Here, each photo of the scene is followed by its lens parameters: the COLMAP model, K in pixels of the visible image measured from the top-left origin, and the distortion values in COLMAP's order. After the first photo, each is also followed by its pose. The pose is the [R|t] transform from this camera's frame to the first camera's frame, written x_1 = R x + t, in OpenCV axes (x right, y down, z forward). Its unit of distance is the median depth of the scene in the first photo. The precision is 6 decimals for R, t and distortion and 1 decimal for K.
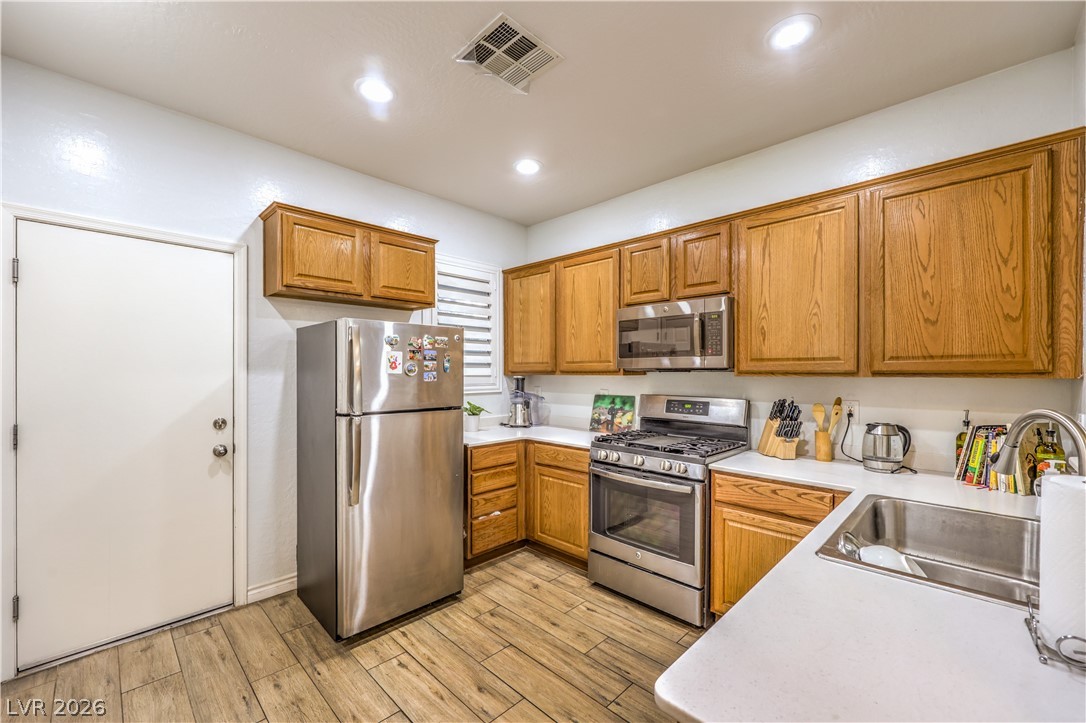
lens RADIAL K [[439.0, 0, 543.6], [0, 439.0, 374.8], [0, 0, 1]] dist [-0.000354, -0.000003]
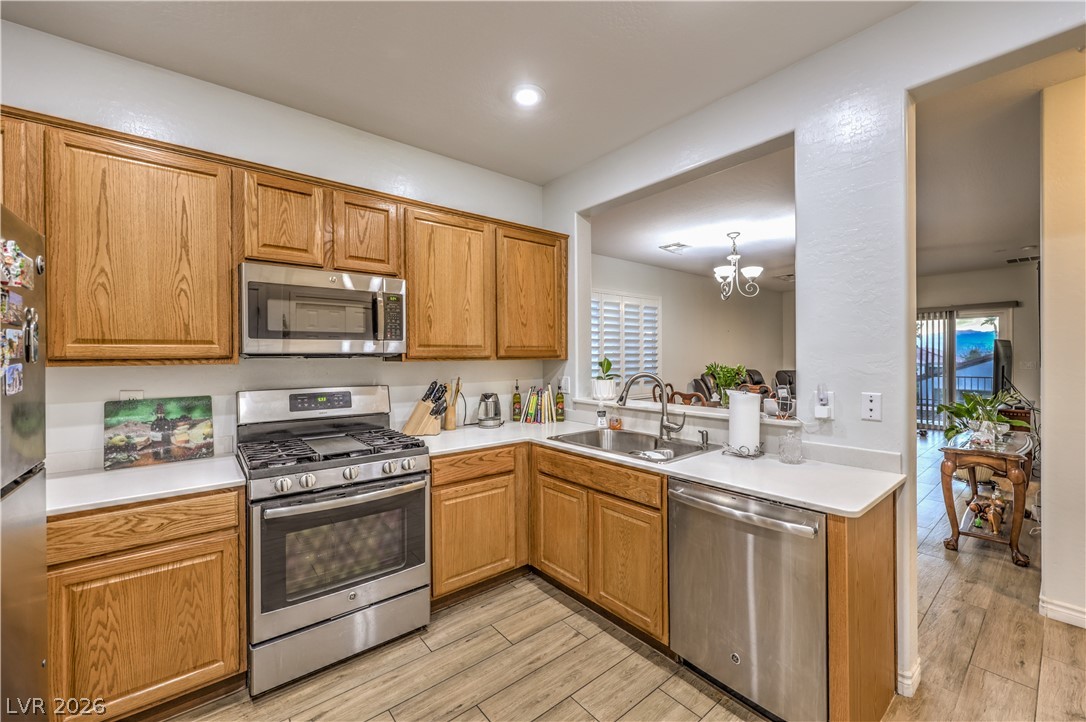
lens RADIAL K [[430.0, 0, 541.1], [0, 430.0, 358.5], [0, 0, 1]] dist [-0.001702, -0.000079]
pose [[0.115499, -0.007033, 0.993283, -0.454487], [0.013635, 0.999892, 0.005494, -0.004778], [-0.993214, 0.012909, 0.115583, 0.535347]]
